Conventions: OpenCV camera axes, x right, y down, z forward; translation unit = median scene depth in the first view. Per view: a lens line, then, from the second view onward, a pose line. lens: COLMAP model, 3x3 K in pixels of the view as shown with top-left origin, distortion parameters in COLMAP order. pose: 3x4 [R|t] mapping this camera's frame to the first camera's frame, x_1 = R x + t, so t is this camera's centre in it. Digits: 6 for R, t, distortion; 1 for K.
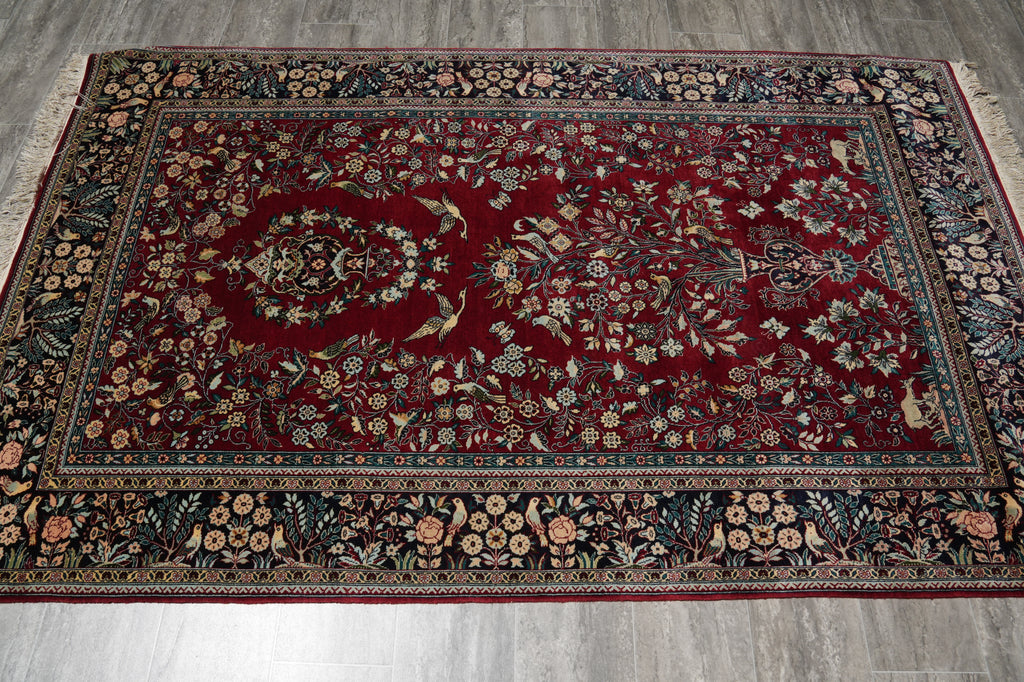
lens RADIAL K [[801.6, 0, 512.0], [0, 801.6, 341.0], [0, 0, 1]] dist [-0.130718, 0.118016]
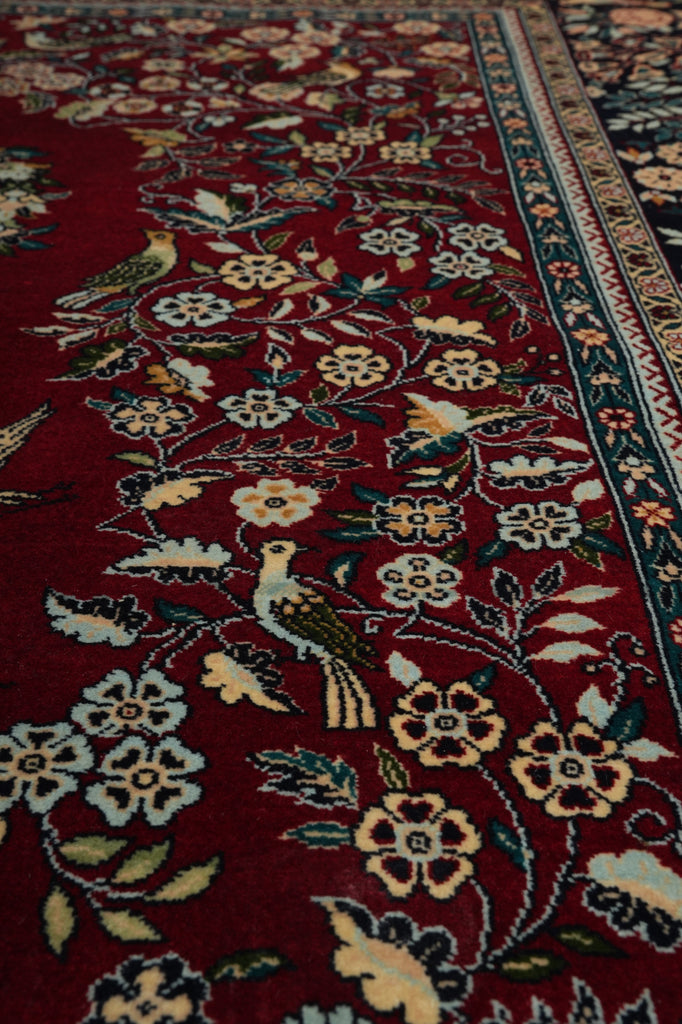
lens RADIAL K [[1284.1, 0, 341.0], [0, 1284.1, 512.0], [0, 0, 1]] dist [0.025017, 0.028443]
pose [[-0.015119, 0.571471, -0.820483, 0.178770], [-0.866766, 0.401601, 0.295690, -0.371842], [0.498485, 0.715638, 0.489260, 0.996500]]
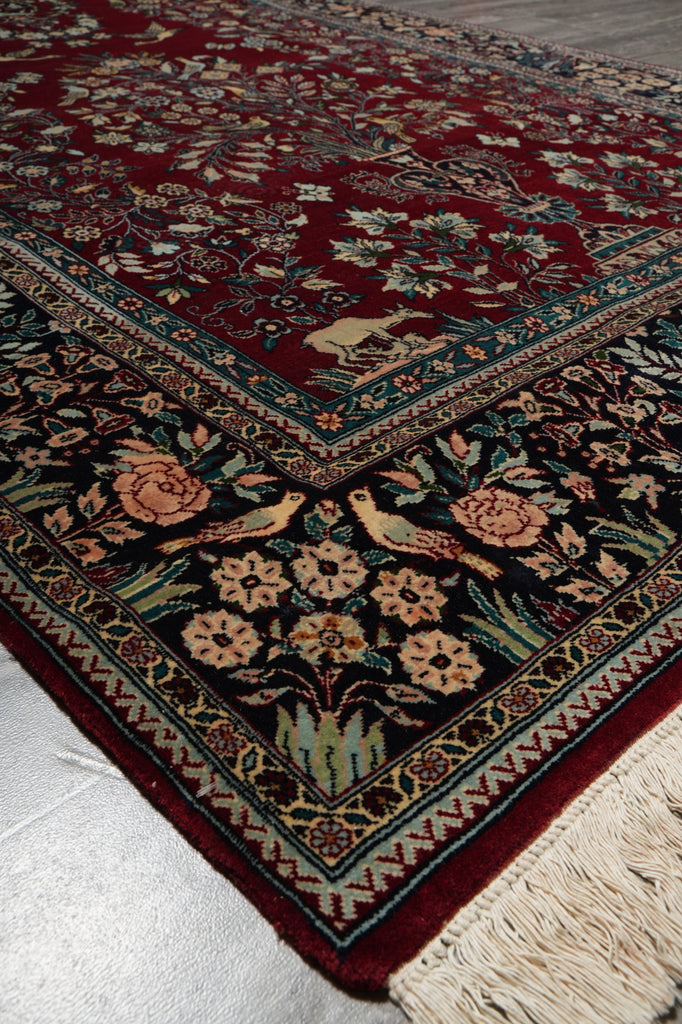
lens RADIAL K [[948.1, 0, 341.0], [0, 948.1, 512.0], [0, 0, 1]] dist [-0.096330, 0.197674]
pose [[0.691031, 0.454400, -0.562137, 0.792686], [-0.637932, 0.749074, -0.178696, 0.237711], [0.339883, 0.482089, 0.807509, 0.629462]]
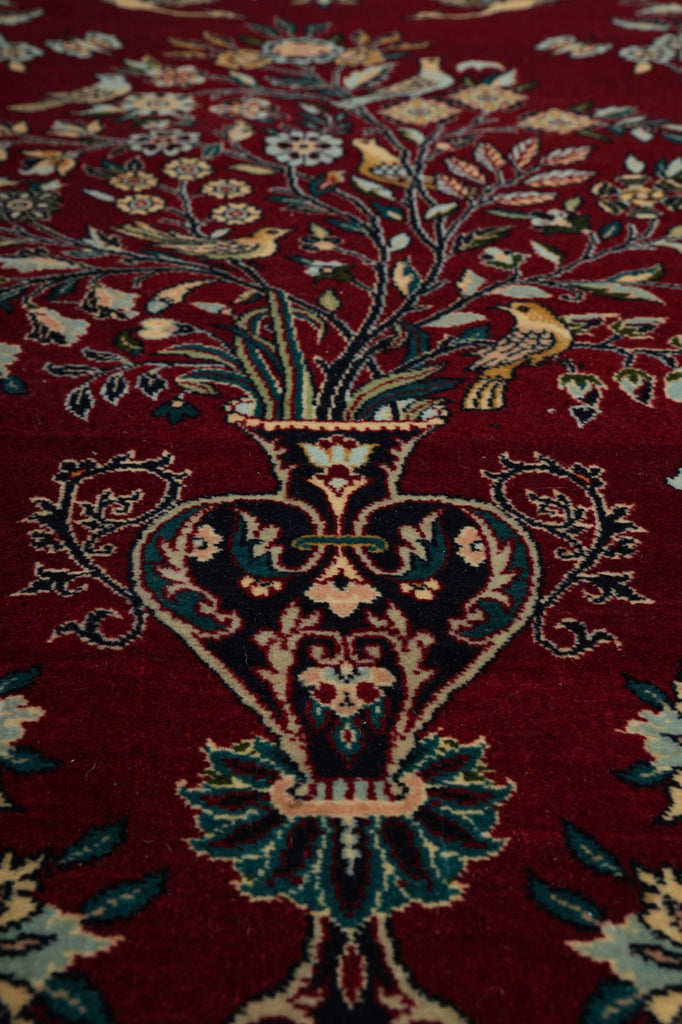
lens RADIAL K [[1444.0, 0, 341.0], [0, 1444.0, 512.0], [0, 0, 1]] dist [0.151801, 0.054948]
pose [[-0.000799, 0.533345, -0.845898, 0.638739], [-0.869144, 0.417976, 0.264358, -0.192457], [0.494559, 0.735418, 0.463219, 0.913460]]
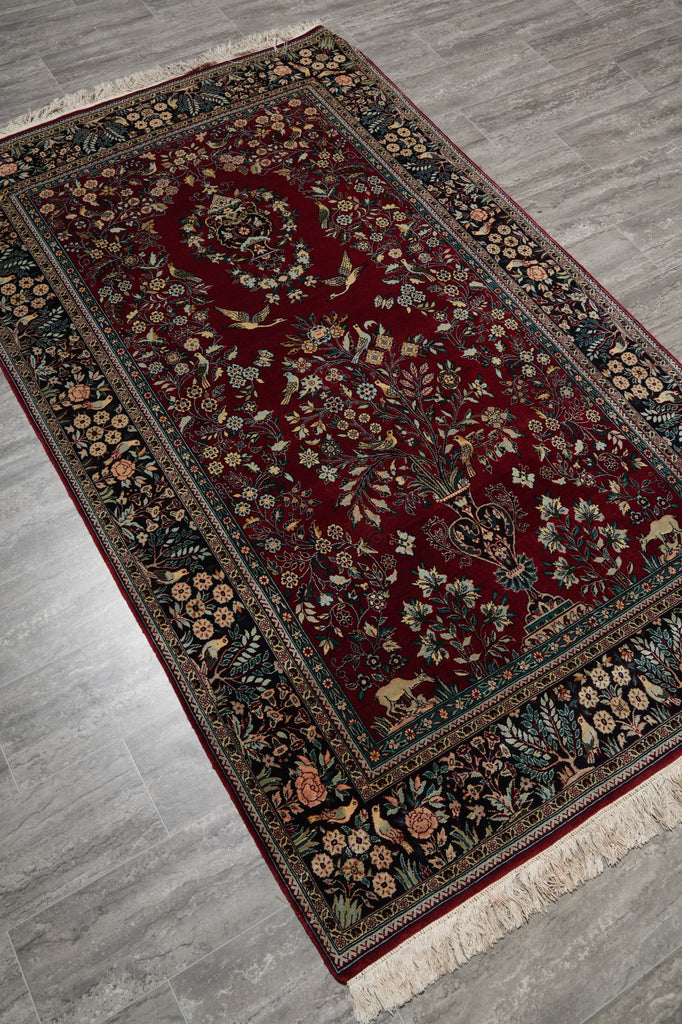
lens RADIAL K [[801.6, 0, 328.1], [0, 801.6, 523.0], [0, 0, 1]] dist [-0.130718, 0.118016]
pose [[0.520913, 0.757916, -0.392699, 0.672604], [-0.748140, 0.626883, 0.217493, -0.183736], [0.411018, 0.180499, 0.893579, 0.052688]]
